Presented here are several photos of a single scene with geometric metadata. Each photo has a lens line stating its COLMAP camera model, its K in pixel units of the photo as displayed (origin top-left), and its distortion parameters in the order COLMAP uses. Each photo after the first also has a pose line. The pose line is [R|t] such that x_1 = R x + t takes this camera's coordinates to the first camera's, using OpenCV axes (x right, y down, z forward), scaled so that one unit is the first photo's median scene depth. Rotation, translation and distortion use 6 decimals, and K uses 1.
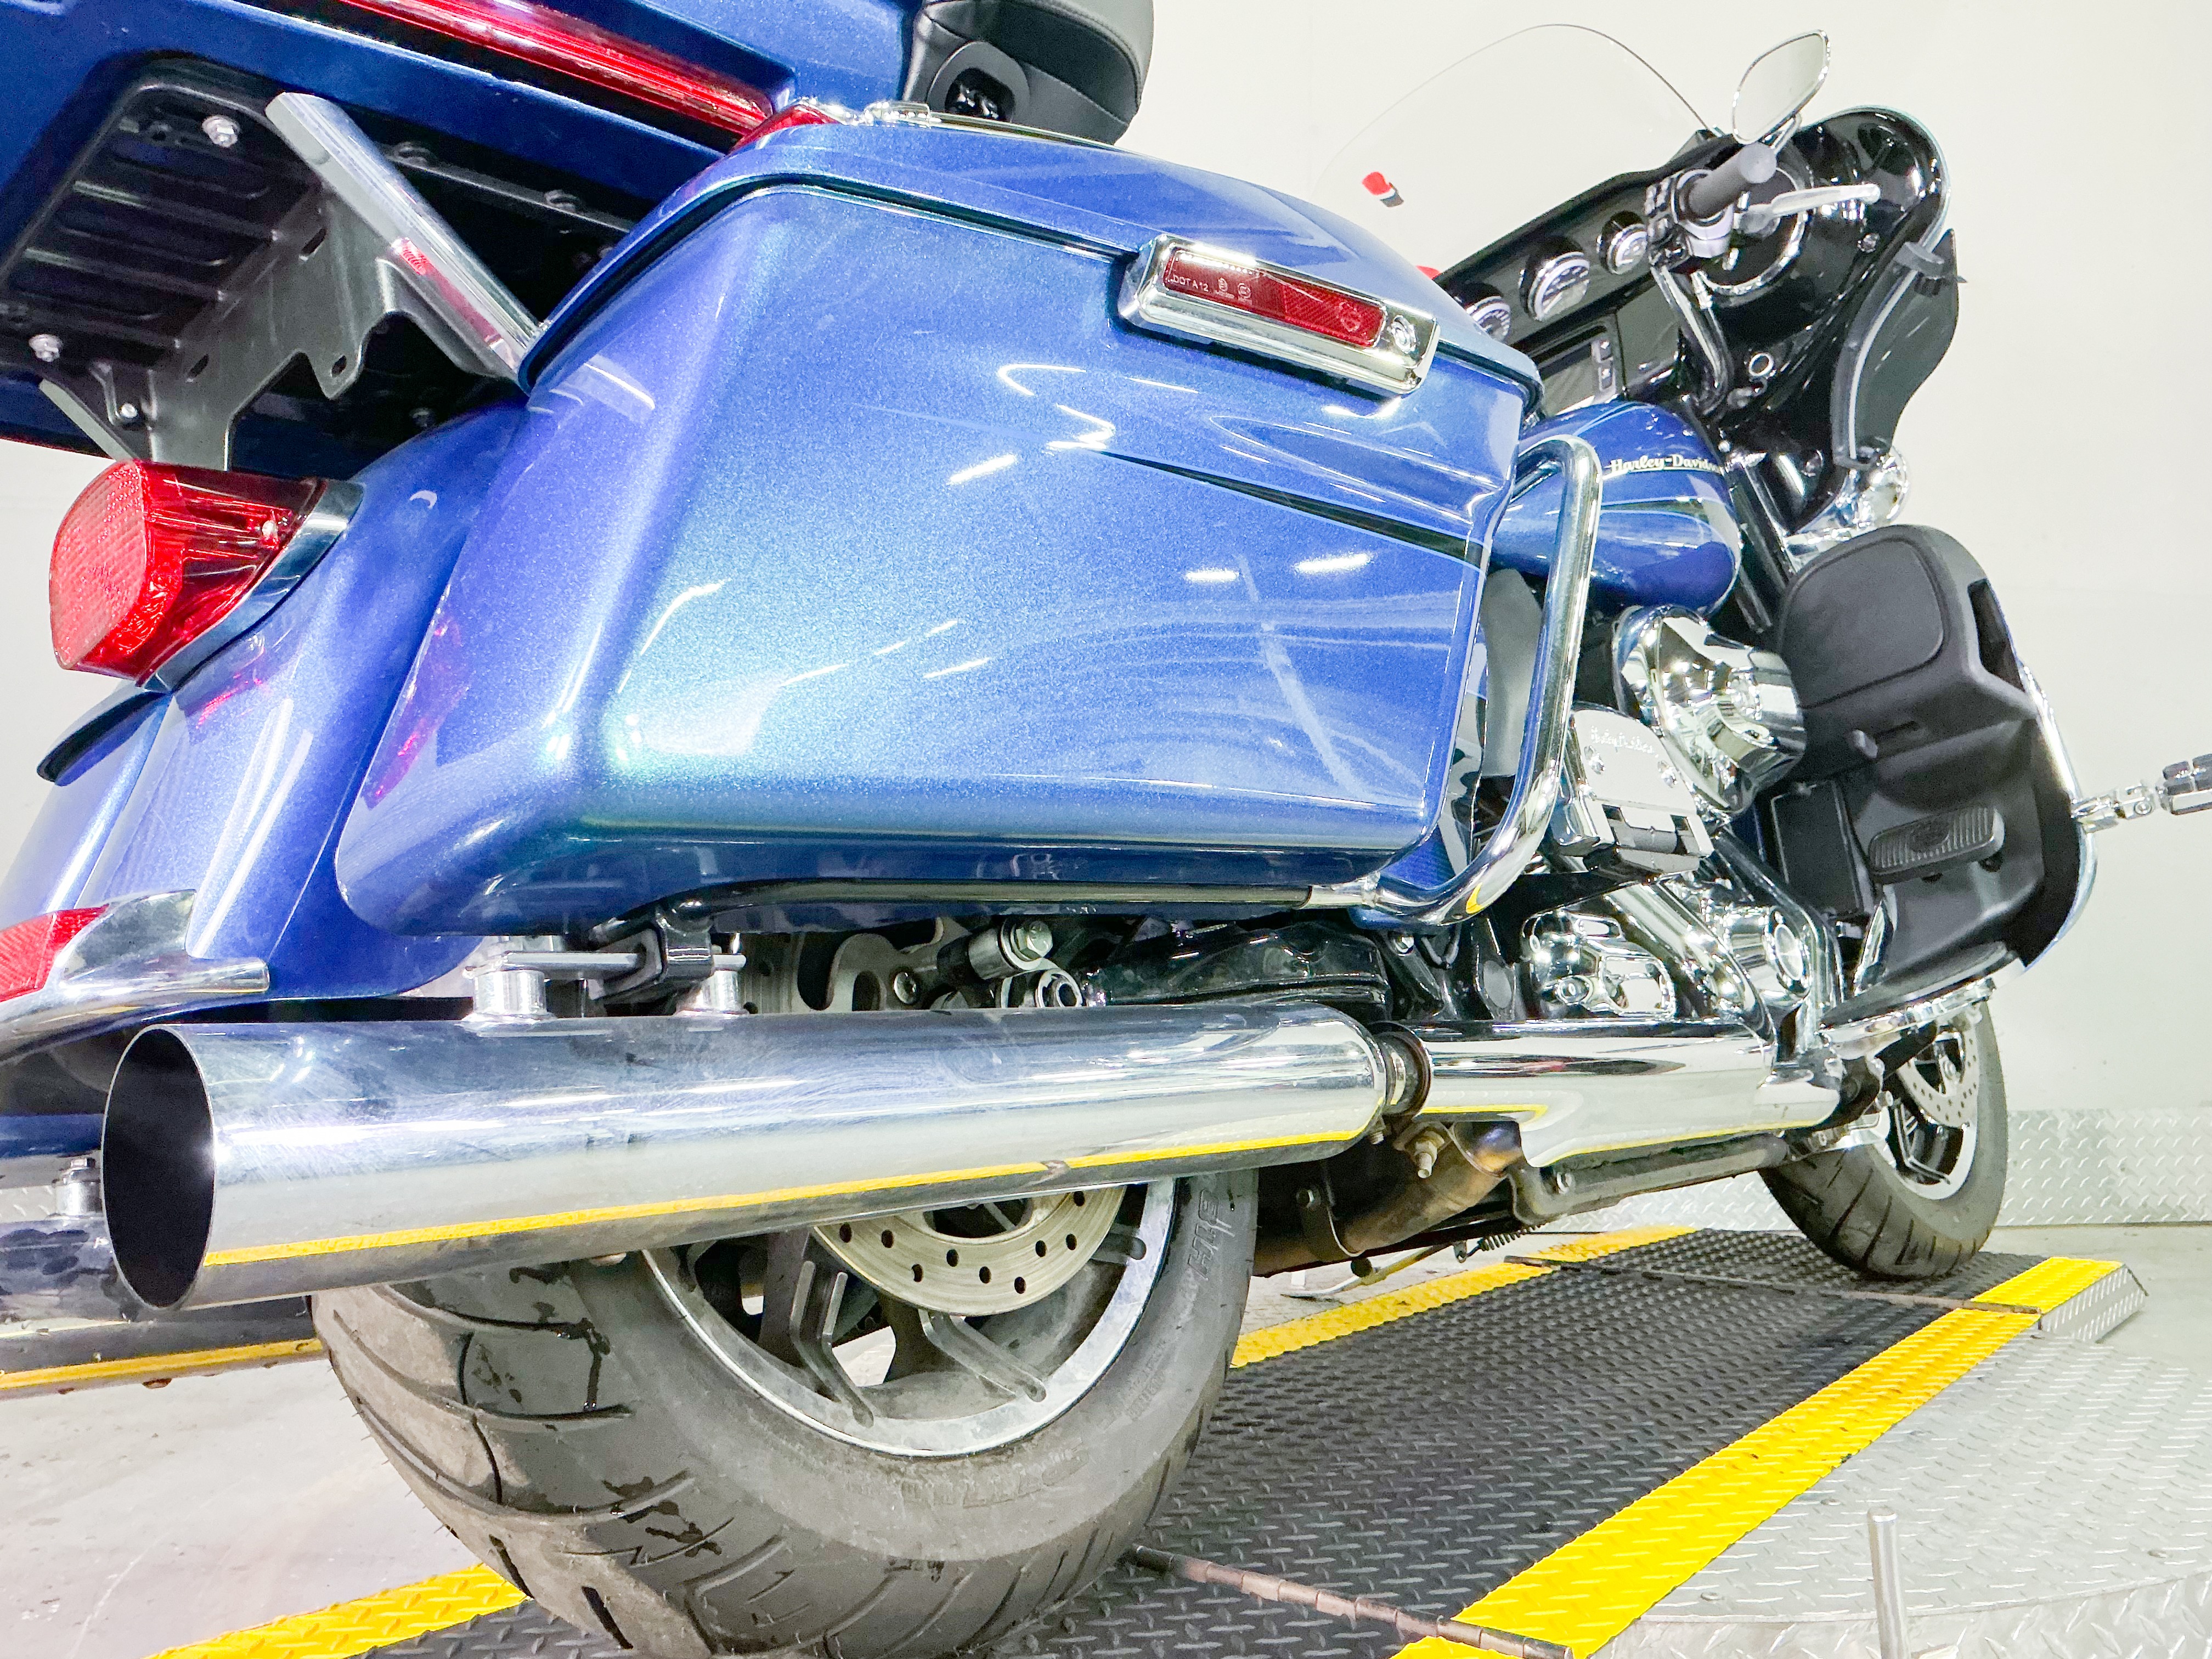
lens RADIAL K [[1859.9, 0, 1096.5], [0, 1859.9, 827.6], [0, 0, 1]] dist [0.083750, -0.193312]
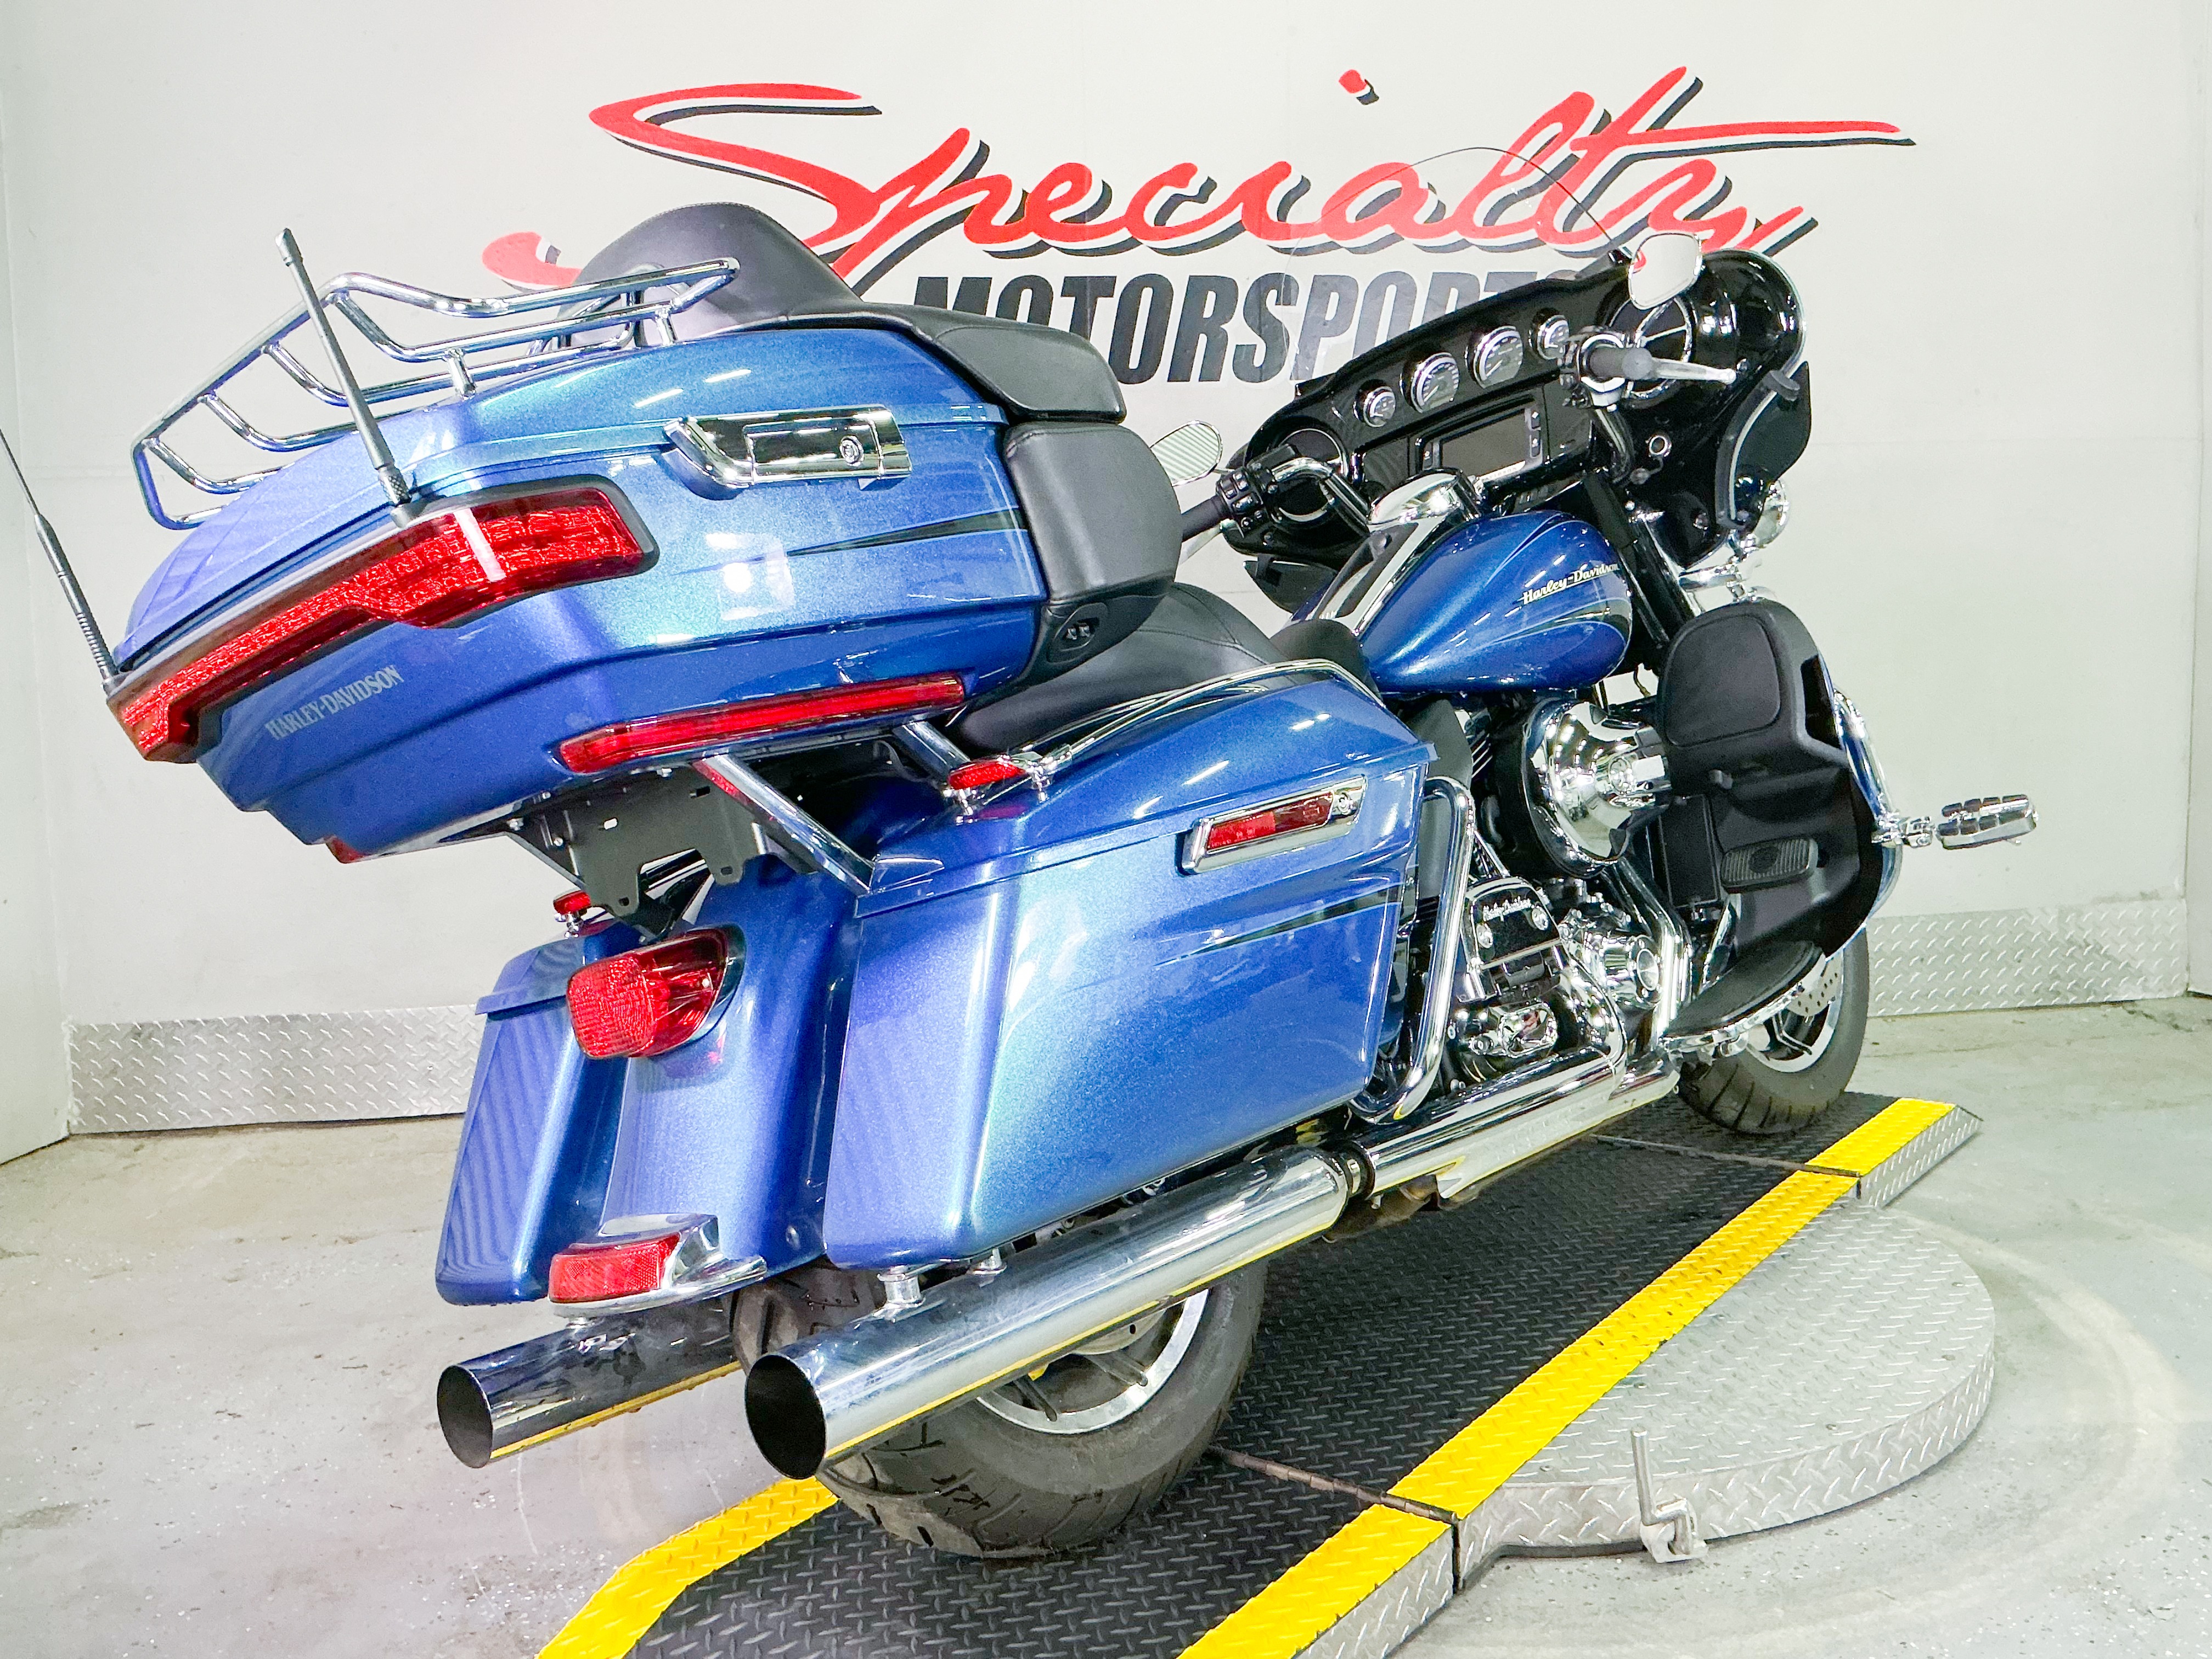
lens RADIAL K [[2064.5, 0, 1104.3], [0, 2064.5, 829.6], [0, 0, 1]] dist [0.132677, -0.267340]
pose [[0.999063, -0.041618, 0.011843, -0.041023], [0.038489, 0.979795, 0.196268, -0.335038], [-0.019772, -0.195628, 0.980479, -0.450164]]
